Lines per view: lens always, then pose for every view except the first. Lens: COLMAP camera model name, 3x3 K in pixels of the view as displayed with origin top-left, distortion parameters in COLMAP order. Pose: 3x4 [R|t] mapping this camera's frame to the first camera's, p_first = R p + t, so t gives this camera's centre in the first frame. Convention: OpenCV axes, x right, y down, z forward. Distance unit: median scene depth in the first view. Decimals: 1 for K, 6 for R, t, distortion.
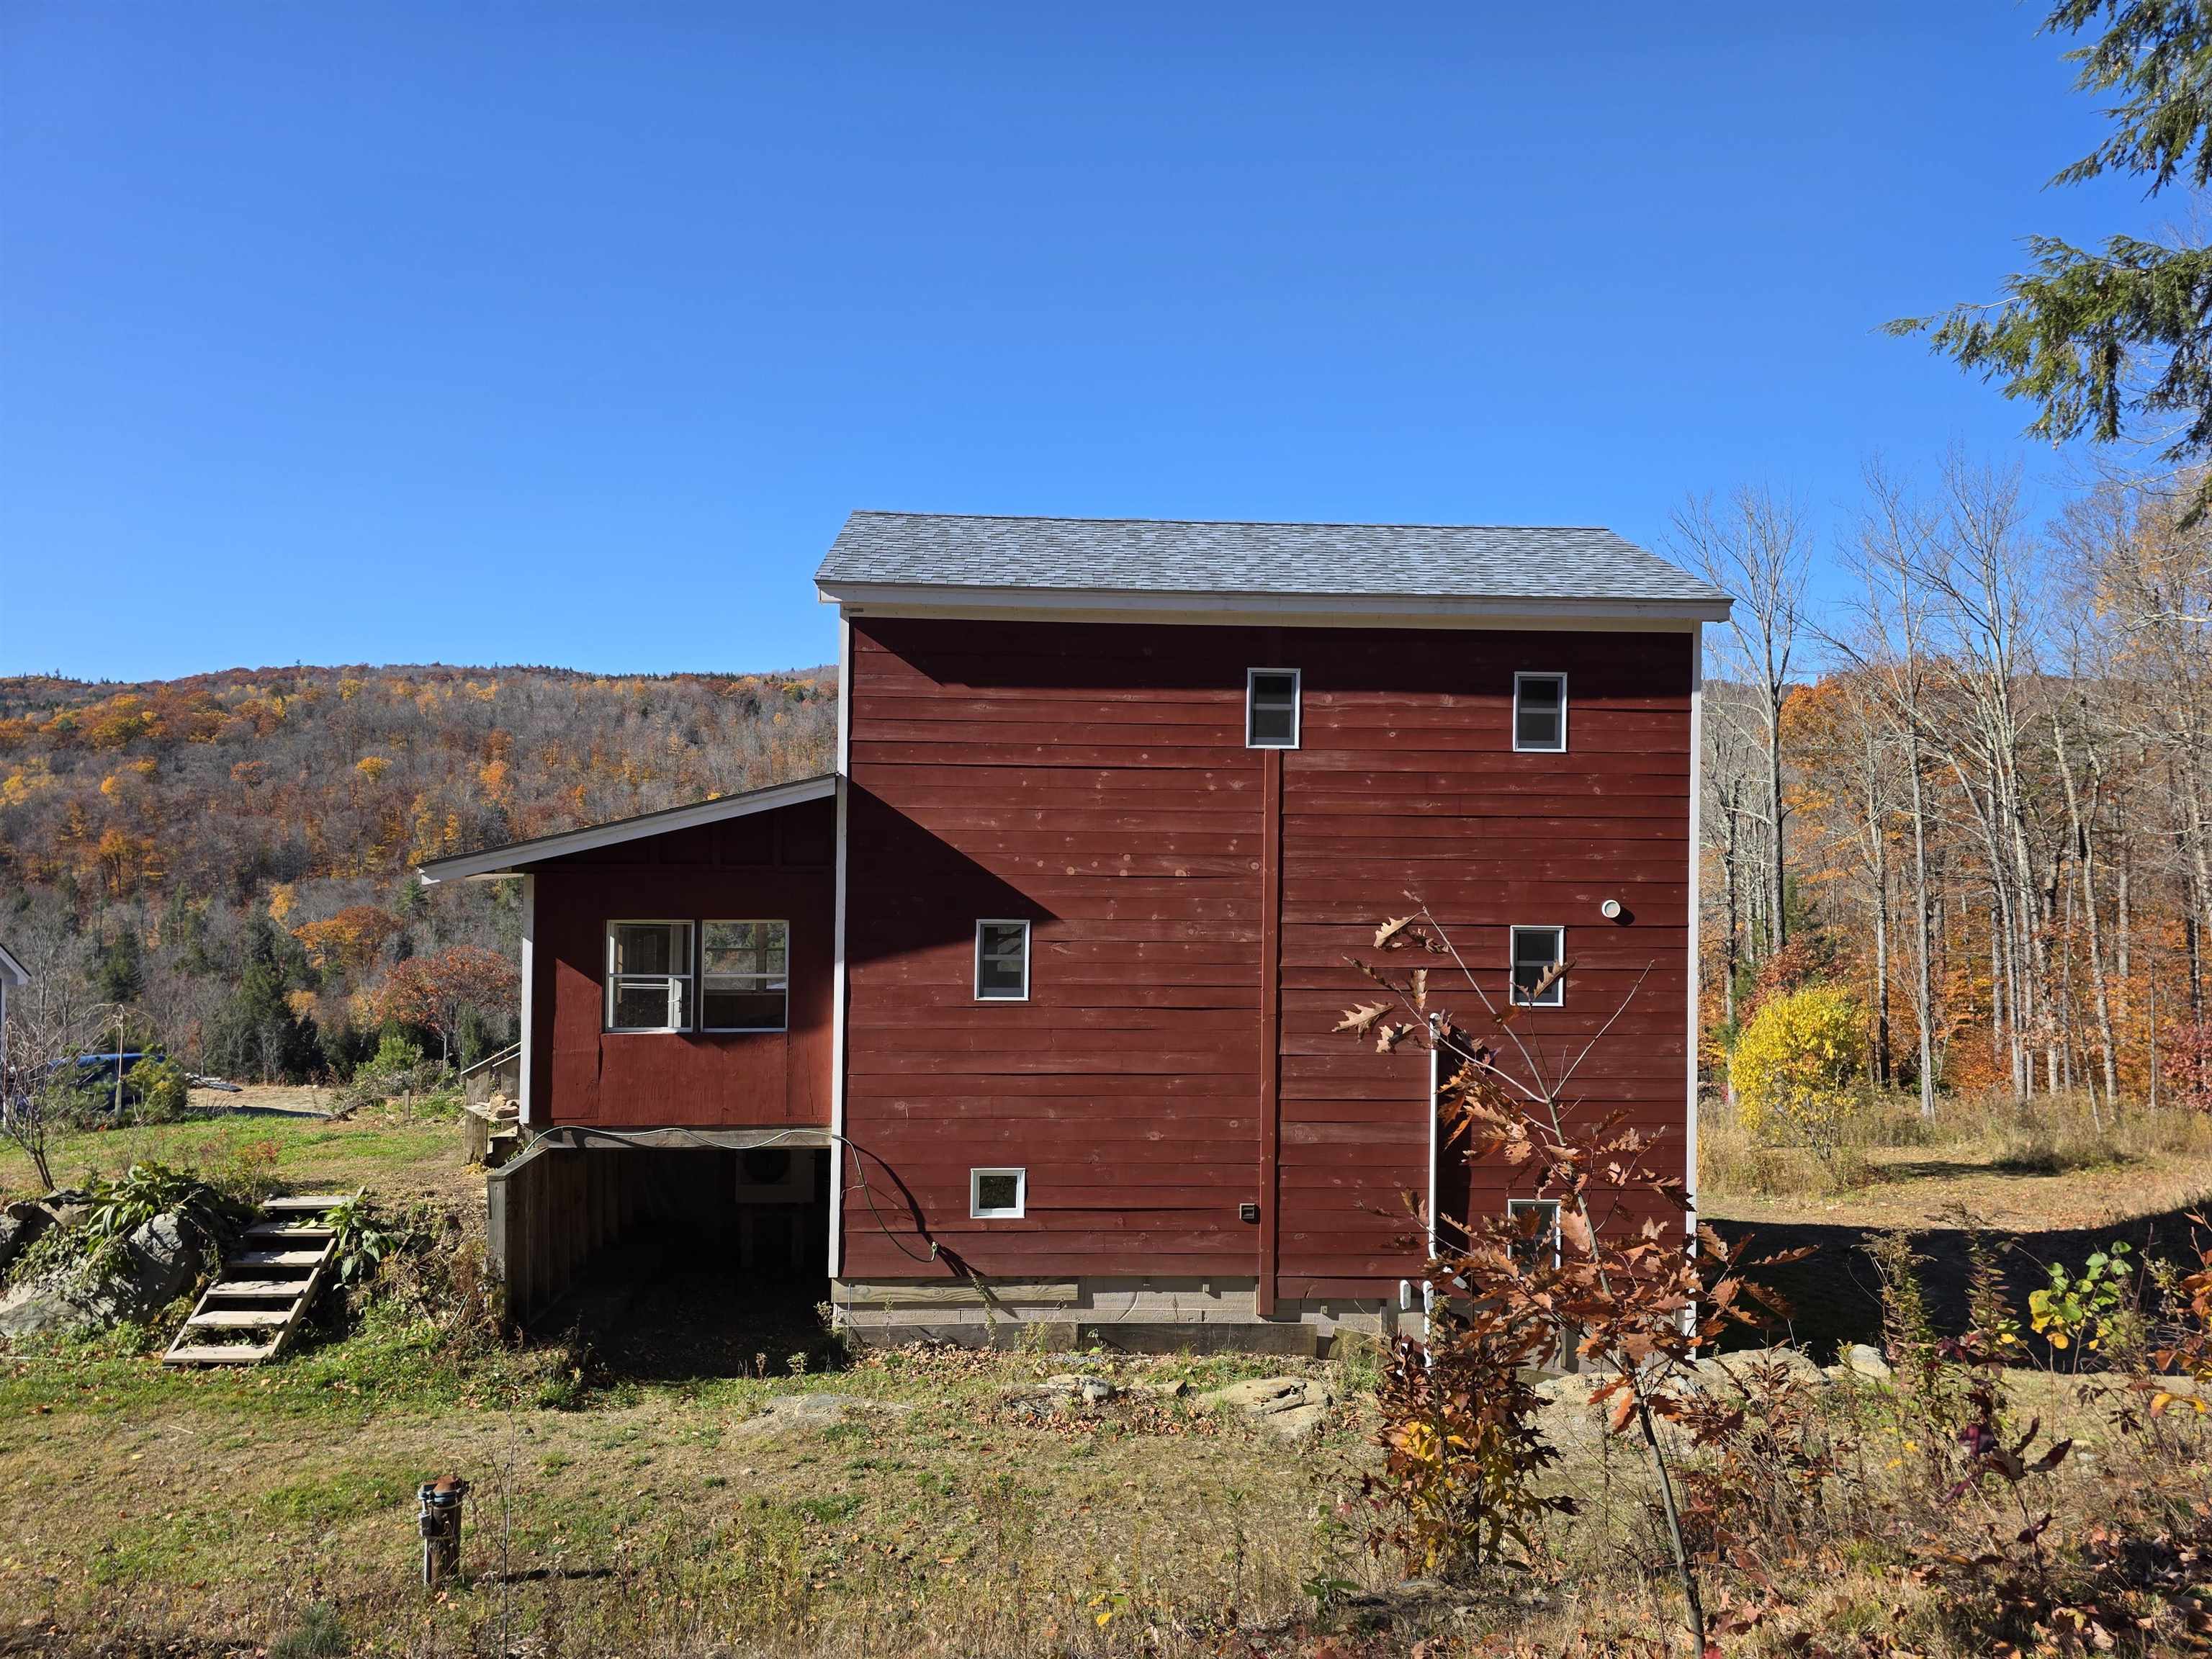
lens RADIAL K [[1454.3, 0, 1109.4], [0, 1454.3, 836.5], [0, 0, 1]] dist [0.042997, -0.032566]
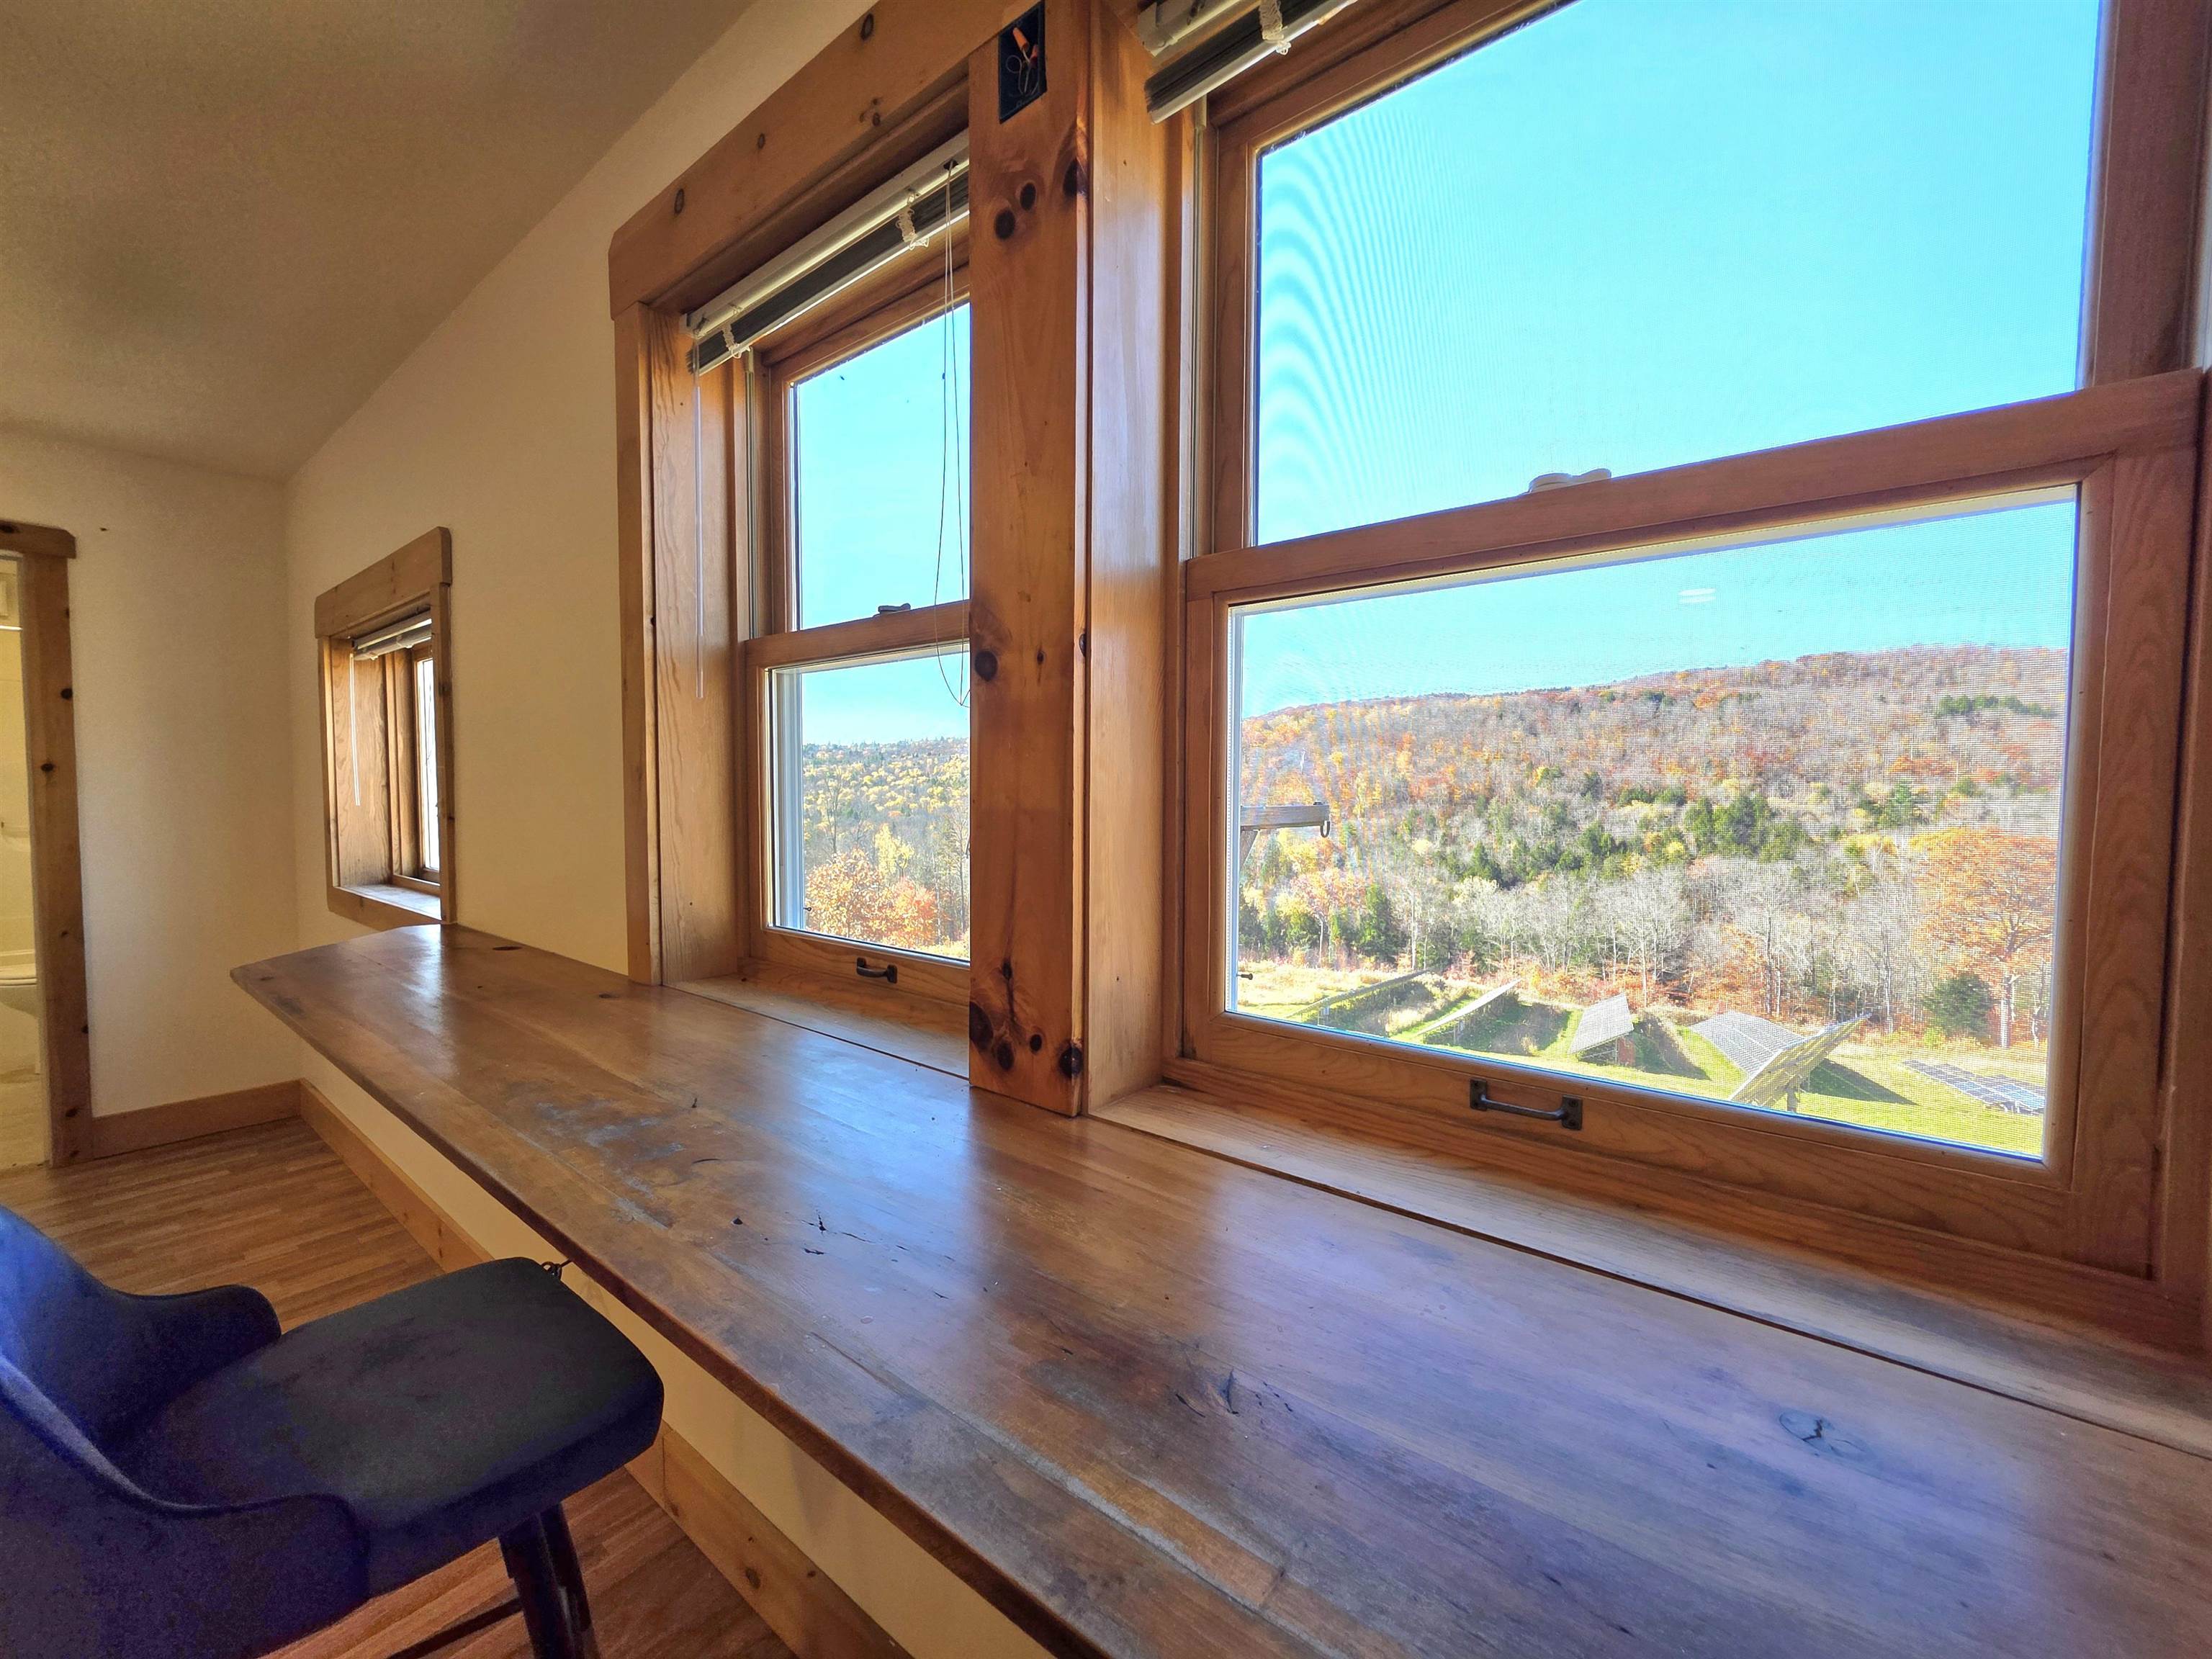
lens RADIAL K [[870.8, 0, 1118.0], [0, 870.8, 833.6], [0, 0, 1]] dist [-0.006740, 0.000697]
pose [[0.741923, 0.025846, -0.669986, 0.255443], [0.004013, 0.999068, 0.042985, -0.060965], [0.670473, -0.034580, 0.741128, 1.496161]]
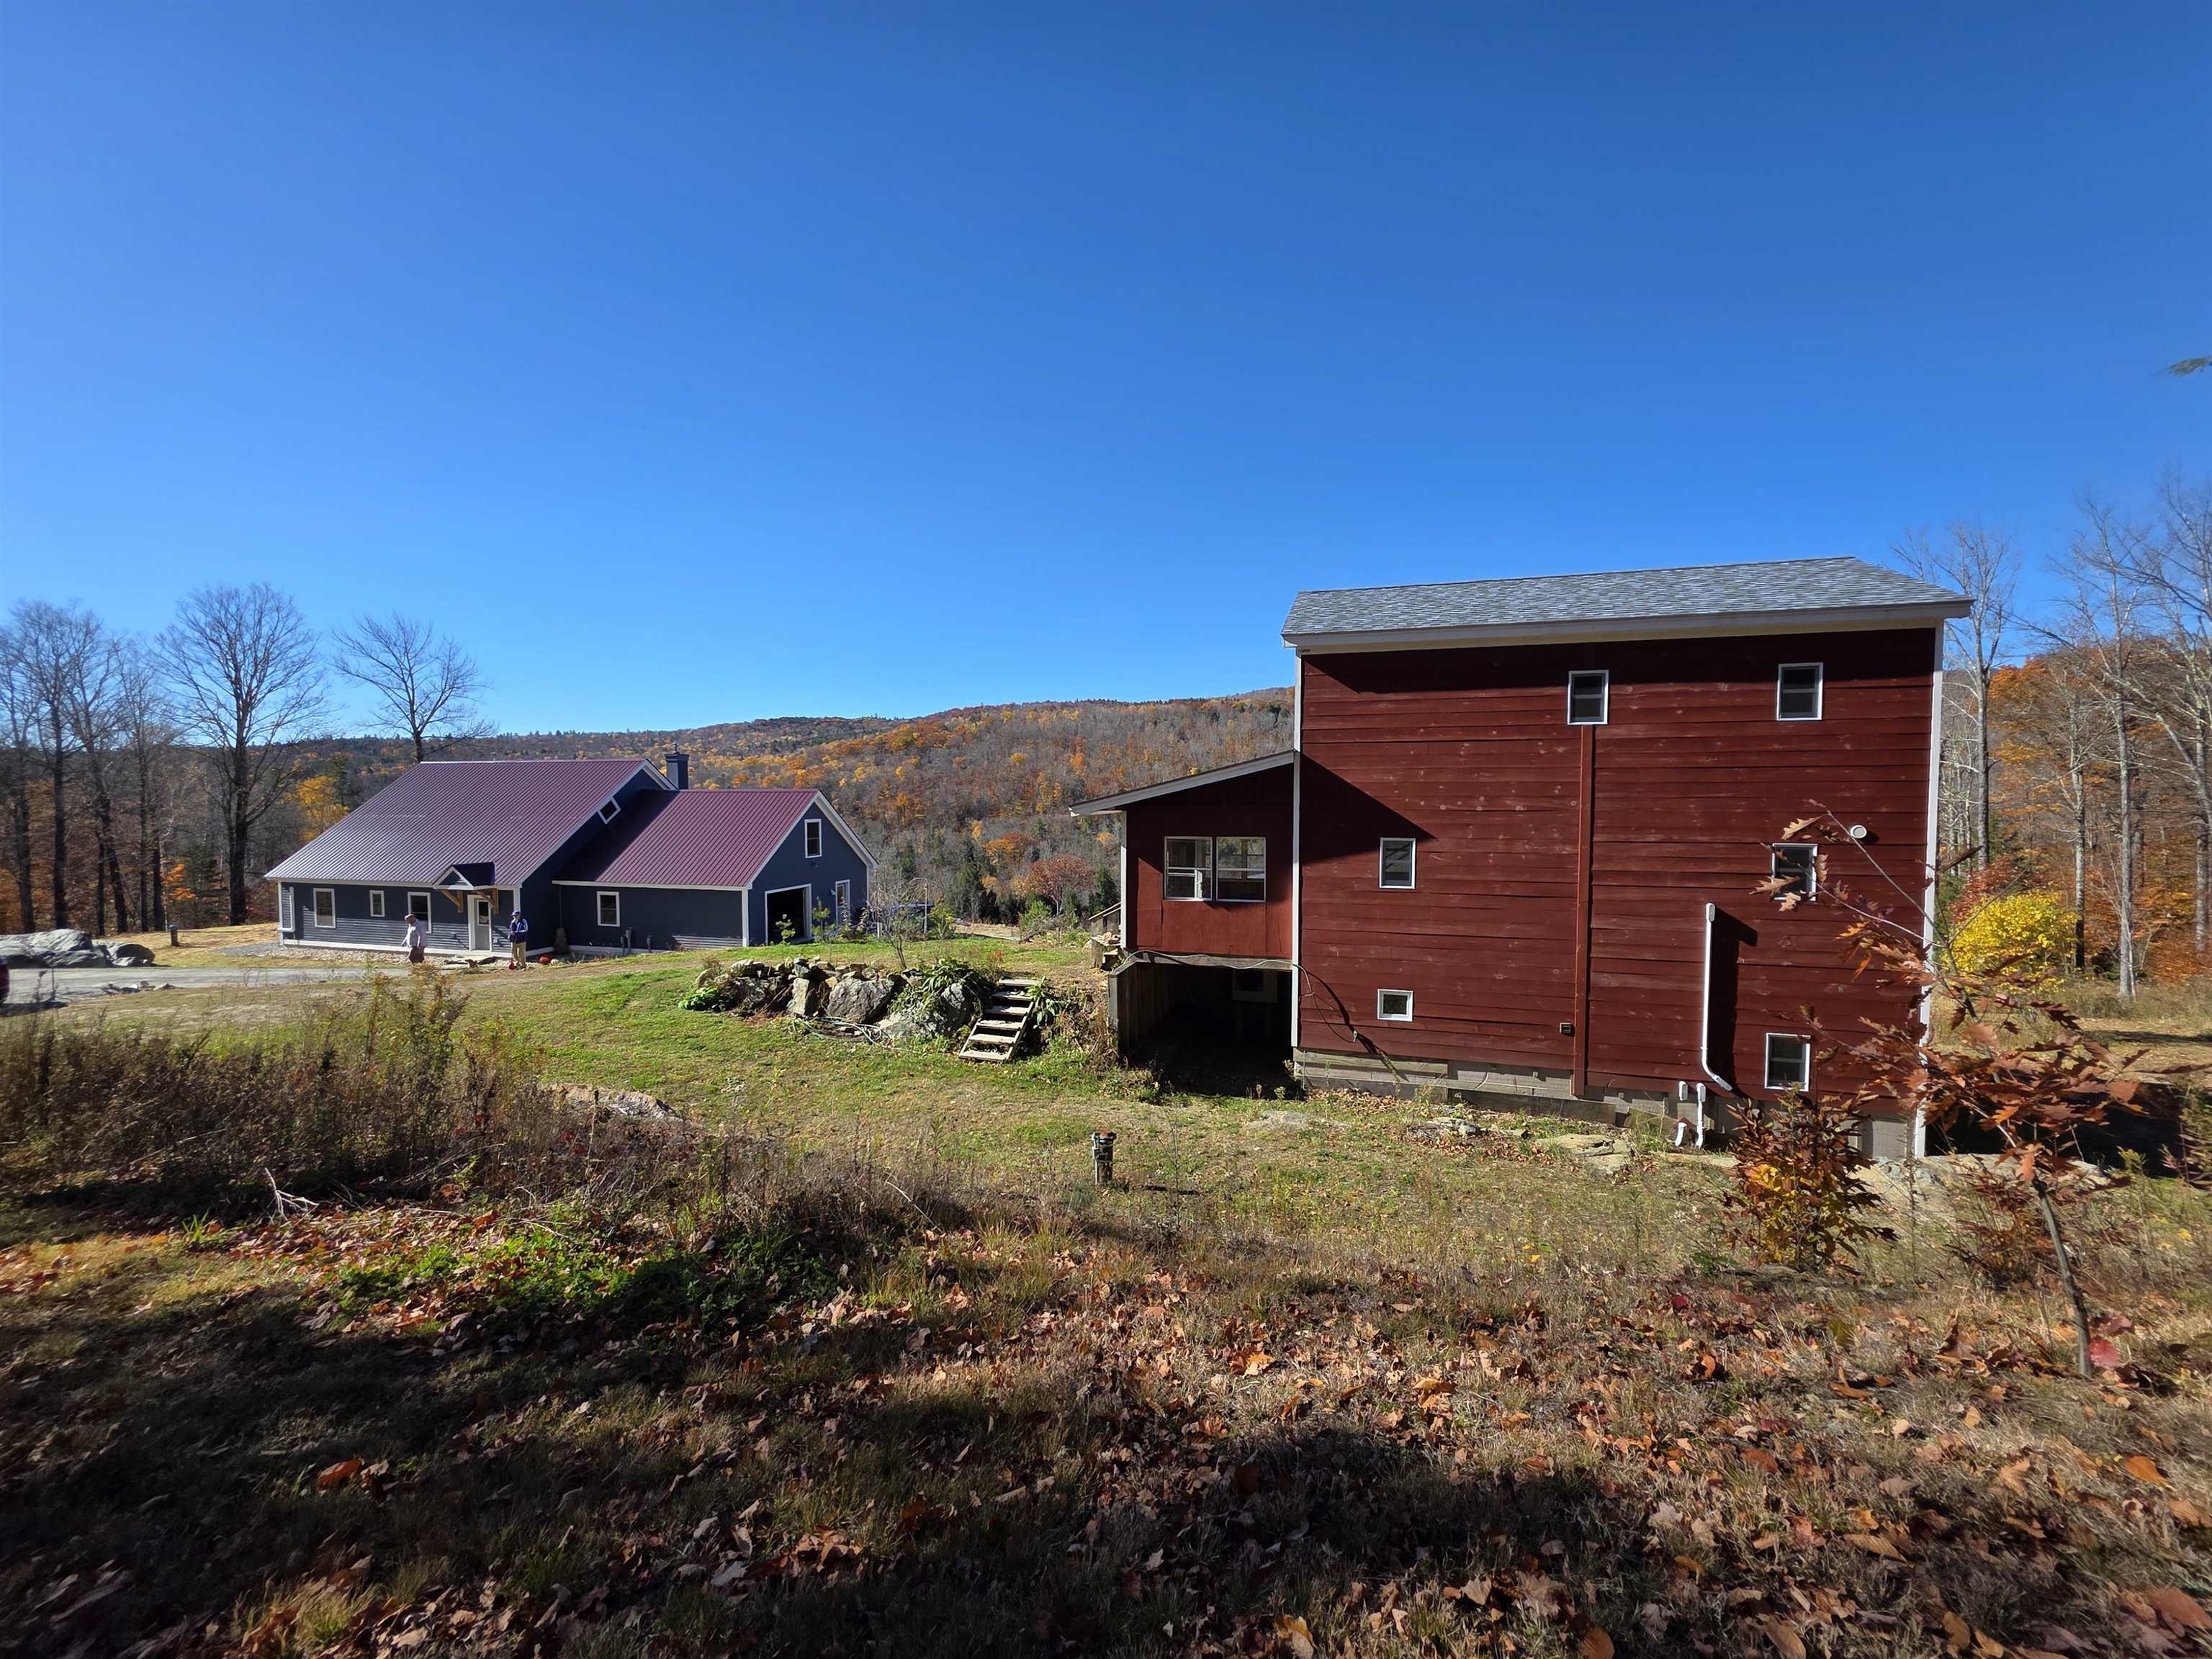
lens RADIAL K [[870.8, 0, 1122.3], [0, 870.8, 831.1], [0, 0, 1]] dist [-0.006740, 0.000697]
pose [[0.940588, 0.003080, -0.339537, -0.032289], [0.012022, 0.999030, 0.042364, 0.005076], [0.339338, -0.043929, 0.939638, -0.009641]]
